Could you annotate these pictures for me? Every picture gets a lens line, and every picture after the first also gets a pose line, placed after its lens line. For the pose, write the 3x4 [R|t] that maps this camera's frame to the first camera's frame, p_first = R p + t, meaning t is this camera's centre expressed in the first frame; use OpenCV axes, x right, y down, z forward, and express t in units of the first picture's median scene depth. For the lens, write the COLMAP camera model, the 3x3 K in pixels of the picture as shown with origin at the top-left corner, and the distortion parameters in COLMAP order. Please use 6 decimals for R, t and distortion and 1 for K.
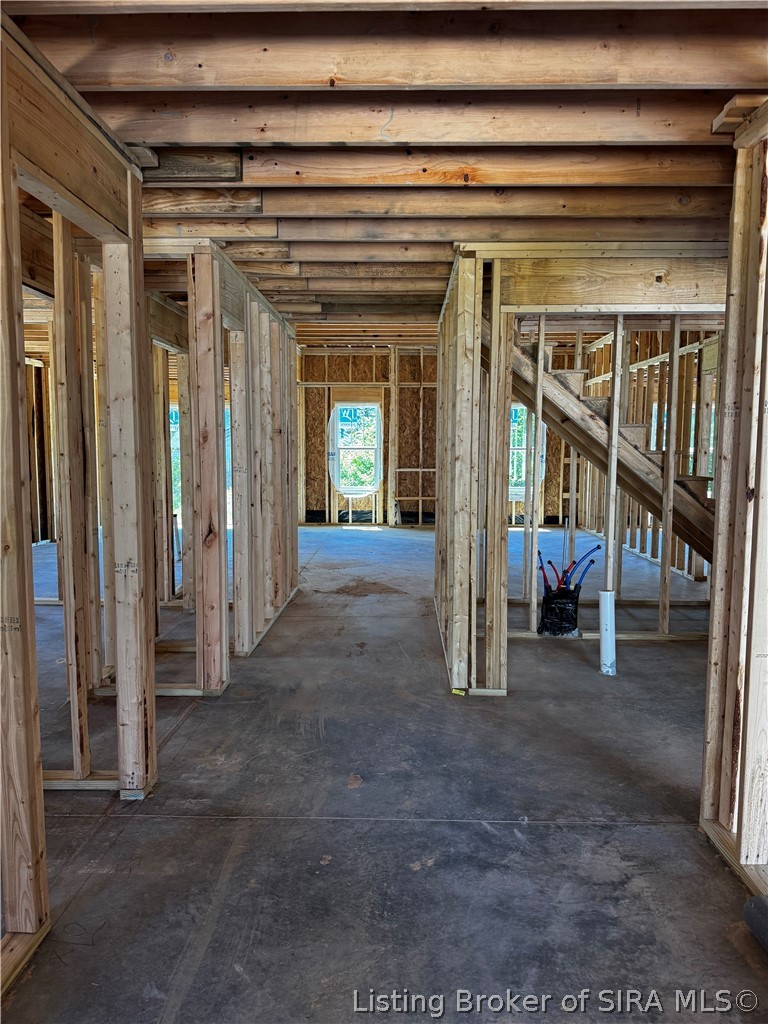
lens RADIAL K [[719.7, 0, 392.9], [0, 719.7, 518.5], [0, 0, 1]] dist [0.009024, 0.000054]
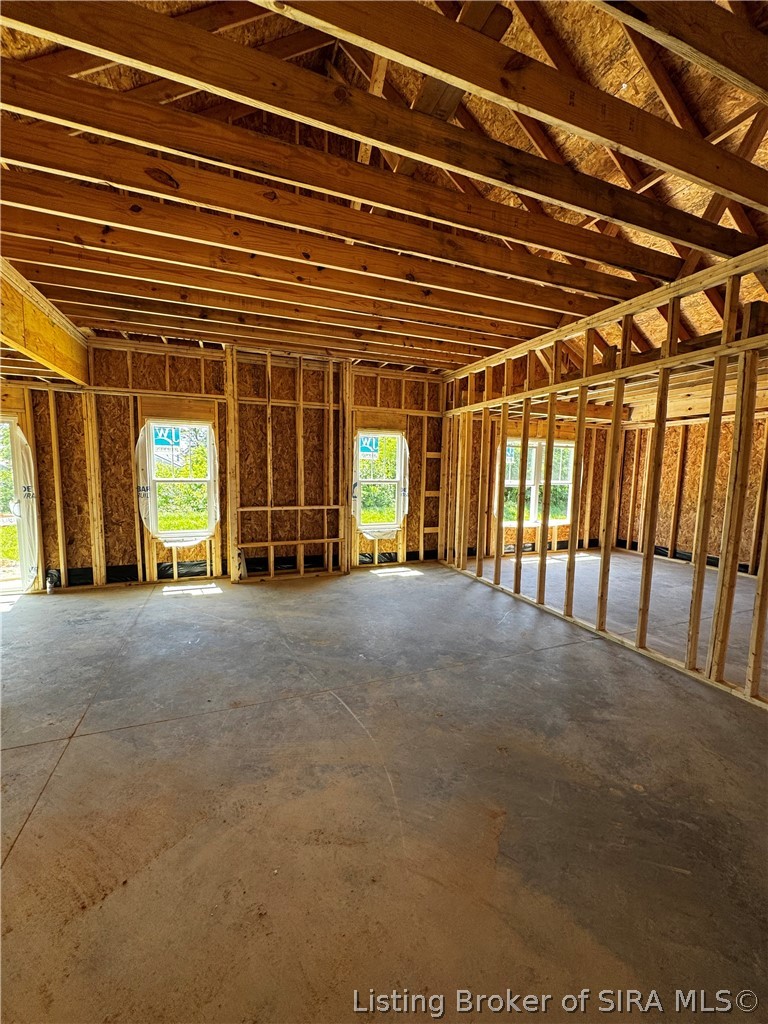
lens RADIAL K [[408.4, 0, 384.5], [0, 408.4, 512.7], [0, 0, 1]] dist [-0.002083, 0.000088]
pose [[0.924113, -0.031829, 0.380791, -0.017208], [0.024078, 0.999395, 0.025101, -0.070112], [-0.381360, -0.014028, 0.924320, 0.524067]]
